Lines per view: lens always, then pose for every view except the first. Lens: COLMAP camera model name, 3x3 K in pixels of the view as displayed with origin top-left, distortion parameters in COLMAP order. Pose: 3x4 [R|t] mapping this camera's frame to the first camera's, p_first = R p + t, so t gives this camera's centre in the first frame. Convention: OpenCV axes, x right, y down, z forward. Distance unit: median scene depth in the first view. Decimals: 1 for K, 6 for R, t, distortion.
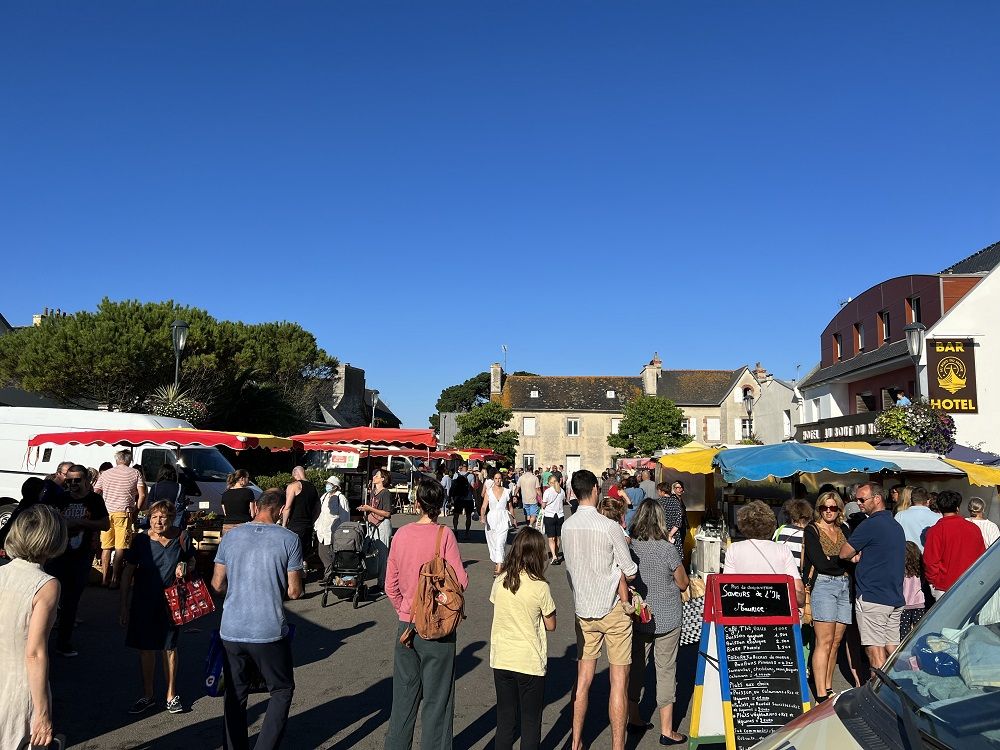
lens RADIAL K [[683.3, 0, 500.0], [0, 683.3, 375.0], [0, 0, 1]] dist [0.019859, 0.001449]
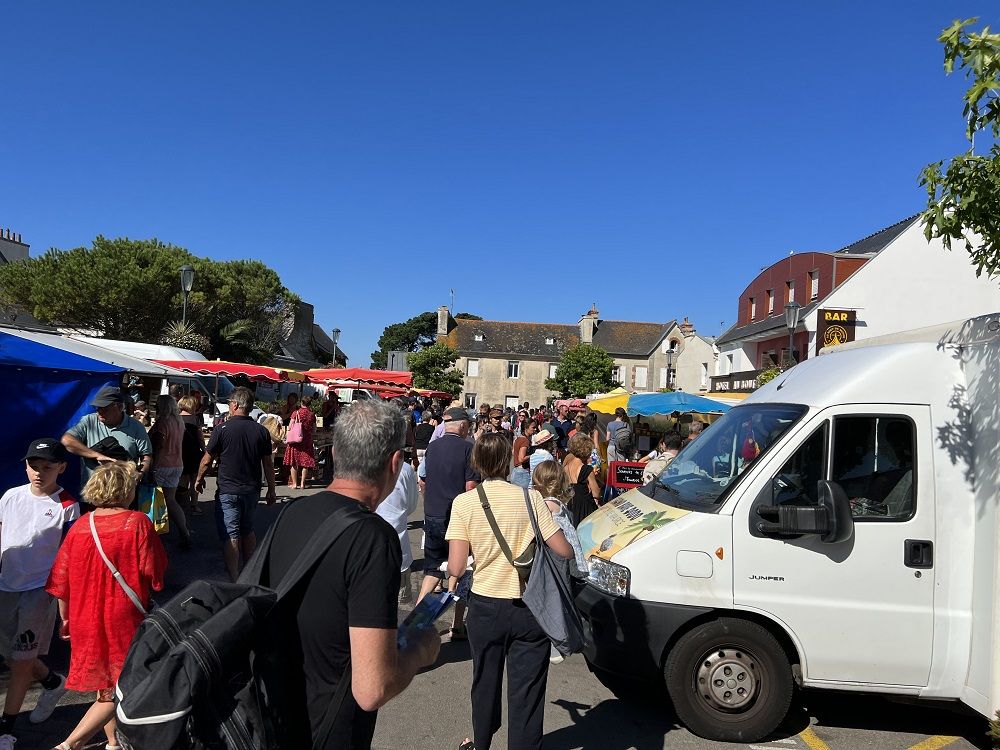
lens RADIAL K [[683.3, 0, 500.0], [0, 683.3, 375.0], [0, 0, 1]] dist [0.019859, 0.001449]
pose [[0.994791, 0.041671, 0.093028, -0.017810], [-0.049653, 0.995126, 0.085202, -0.008123], [-0.089024, -0.089378, 0.992011, -0.080429]]
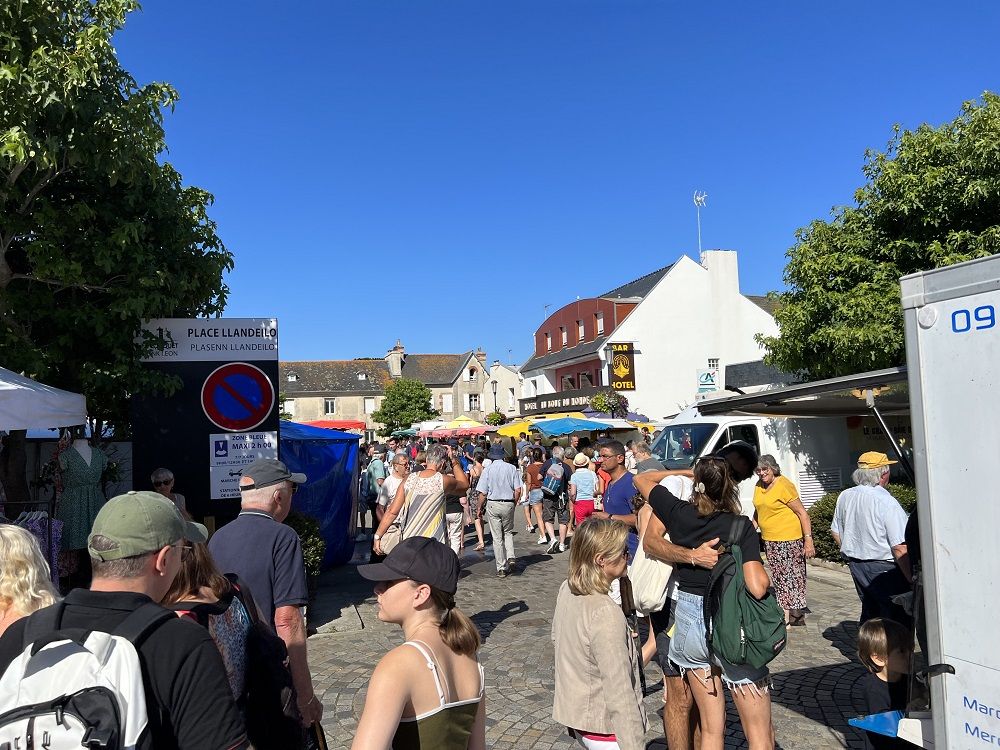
lens RADIAL K [[715.9, 0, 458.5], [0, 715.9, 374.8], [0, 0, 1]] dist [0.276145, 0.000392]
pose [[0.926783, -0.023763, 0.374846, -0.187994], [0.008421, 0.999060, 0.042513, -0.033162], [-0.375504, -0.036244, 0.926112, -0.239057]]
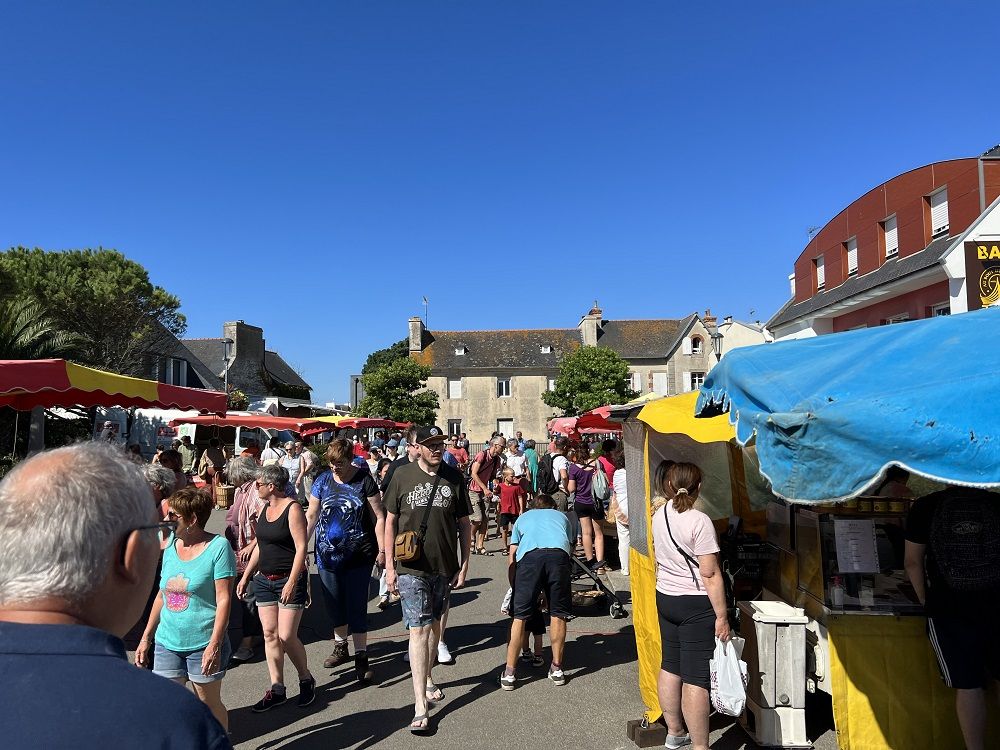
lens RADIAL K [[651.7, 0, 500.0], [0, 651.7, 375.0], [0, 0, 1]] dist [-0.004937, -0.002096]
pose [[0.996148, -0.025496, 0.083899, 0.041697], [0.021728, 0.998727, 0.045525, 0.029110], [-0.084952, -0.043527, 0.995434, 0.219812]]
